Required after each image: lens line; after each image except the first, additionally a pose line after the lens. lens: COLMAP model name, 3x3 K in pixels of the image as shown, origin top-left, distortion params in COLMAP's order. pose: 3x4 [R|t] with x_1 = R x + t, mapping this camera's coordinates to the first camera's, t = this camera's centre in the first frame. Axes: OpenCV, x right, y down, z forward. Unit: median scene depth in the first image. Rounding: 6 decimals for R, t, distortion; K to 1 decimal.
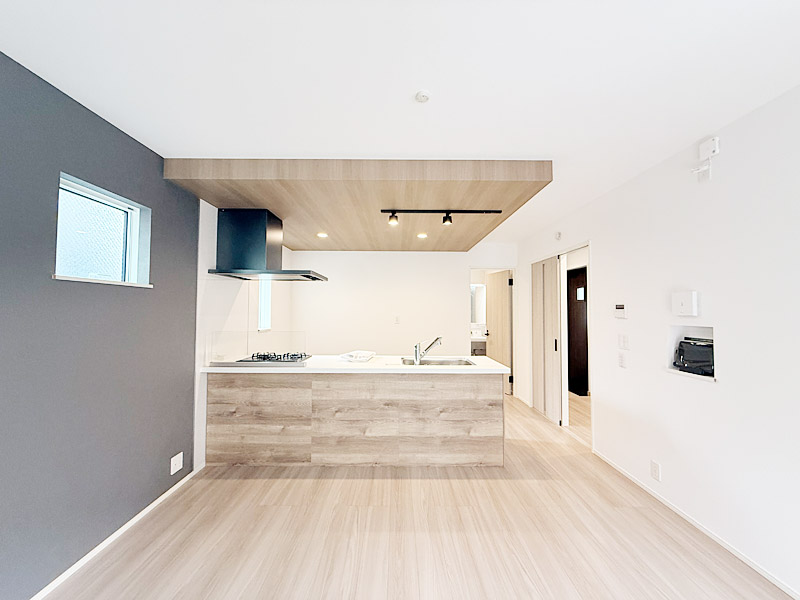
lens RADIAL K [[317.9, 0, 397.4], [0, 317.9, 300.6], [0, 0, 1]] dist [-0.002273, 0.001104]
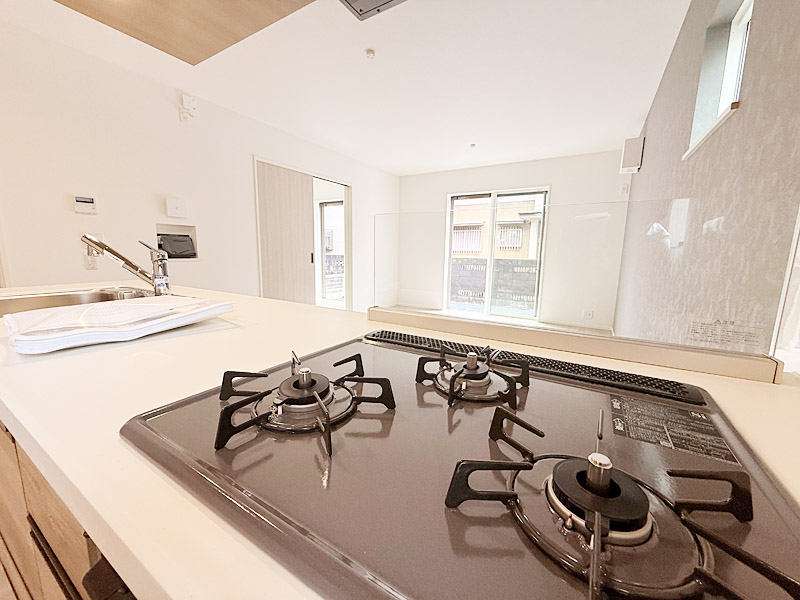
lens RADIAL K [[317.9, 0, 395.5], [0, 317.9, 298.2], [0, 0, 1]] dist [-0.002273, 0.001104]
pose [[-0.849896, -0.101118, 0.517157, -0.484441], [-0.041253, 0.991171, 0.126007, 0.136720], [-0.525333, 0.085758, -0.846564, 1.274444]]
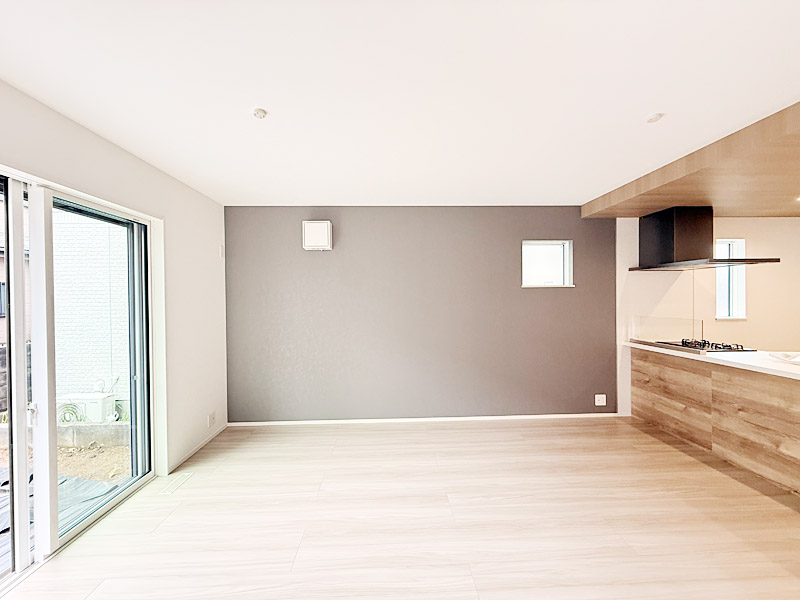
lens RADIAL K [[317.9, 0, 397.7], [0, 317.9, 300.5], [0, 0, 1]] dist [-0.002273, 0.001104]
pose [[0.031997, 0.002034, -0.999486, 0.693034], [0.043633, 0.999042, 0.003430, -0.011784], [0.998535, -0.043720, 0.031878, -0.000565]]
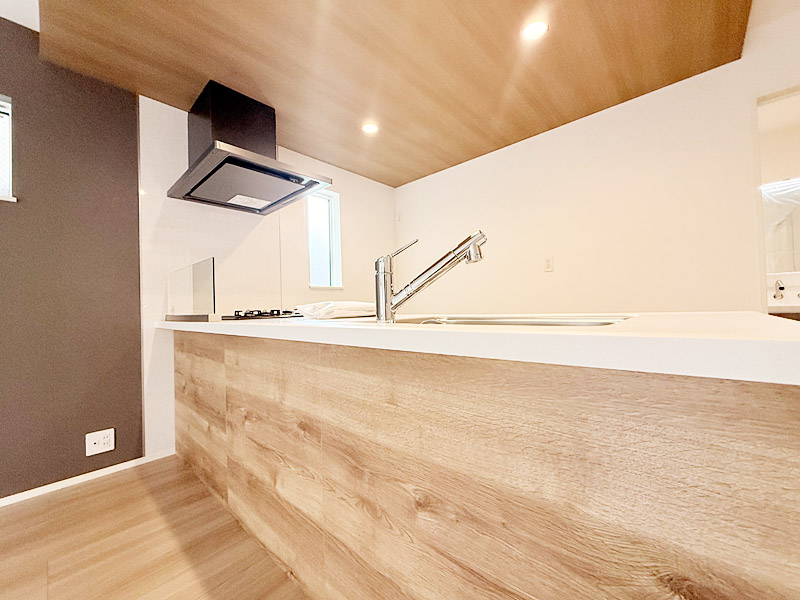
lens RADIAL K [[317.9, 0, 397.8], [0, 317.9, 300.4], [0, 0, 1]] dist [-0.002273, 0.001104]
pose [[0.734491, -0.041690, -0.677336, 0.301902], [0.058353, 0.998294, 0.001832, 0.188364], [0.676105, -0.040870, 0.735671, 0.813894]]
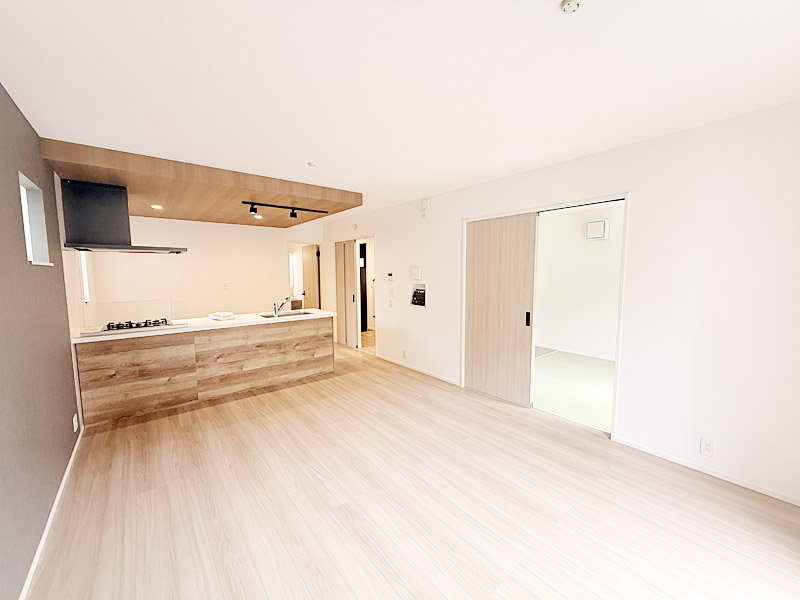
lens RADIAL K [[317.9, 0, 398.4], [0, 317.9, 299.6], [0, 0, 1]] dist [-0.002273, 0.001104]
pose [[0.777325, -0.065456, 0.625684, -0.418155], [-0.010289, 0.993117, 0.116676, -0.050759], [-0.629015, -0.097133, 0.771301, -0.459033]]
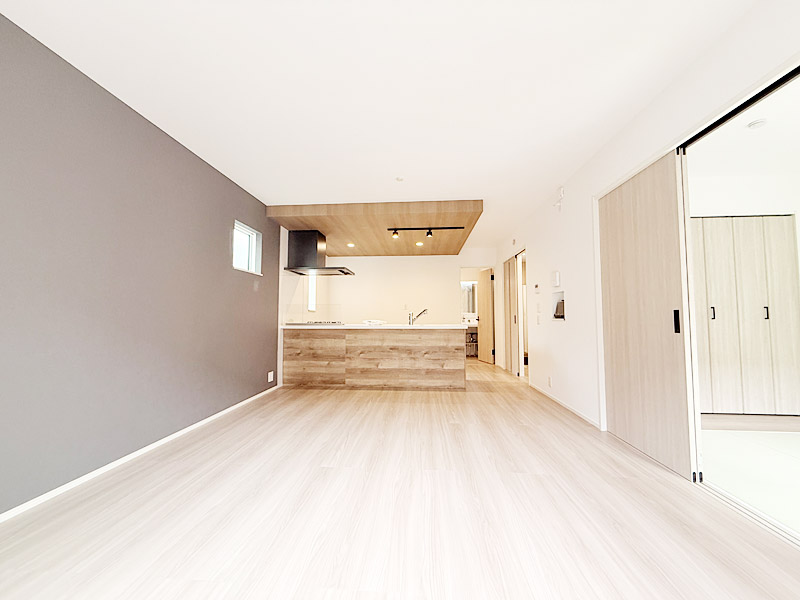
lens RADIAL K [[317.9, 0, 398.5], [0, 317.9, 299.8], [0, 0, 1]] dist [-0.002273, 0.001104]
pose [[0.997184, -0.009310, -0.074412, 0.125284], [0.007369, 0.999627, -0.026311, 0.120676], [0.074630, 0.025689, 0.996880, -0.615194]]
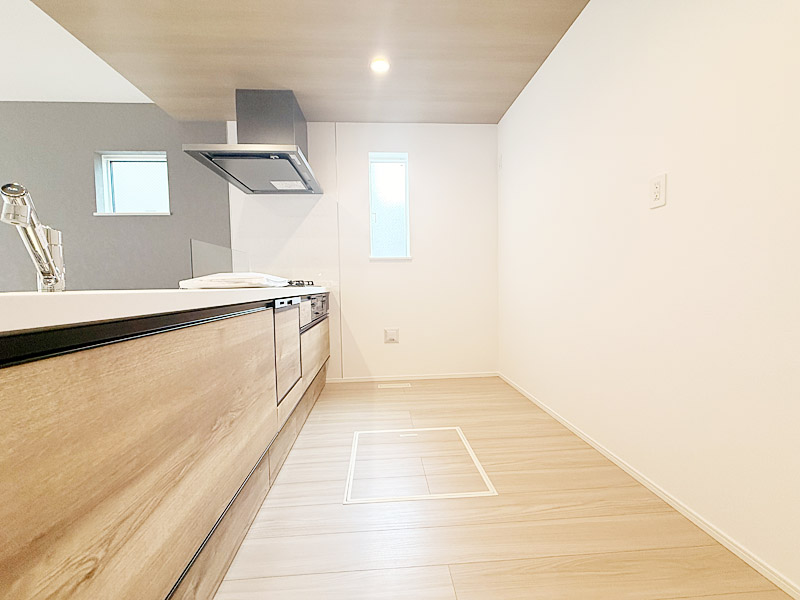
lens RADIAL K [[317.9, 0, 399.7], [0, 317.9, 301.3], [0, 0, 1]] dist [-0.002273, 0.001104]
pose [[0.058020, 0.042973, -0.997390, 0.436661], [0.051299, 0.997625, 0.045967, 0.226457], [0.996997, -0.053832, 0.055677, 1.414292]]
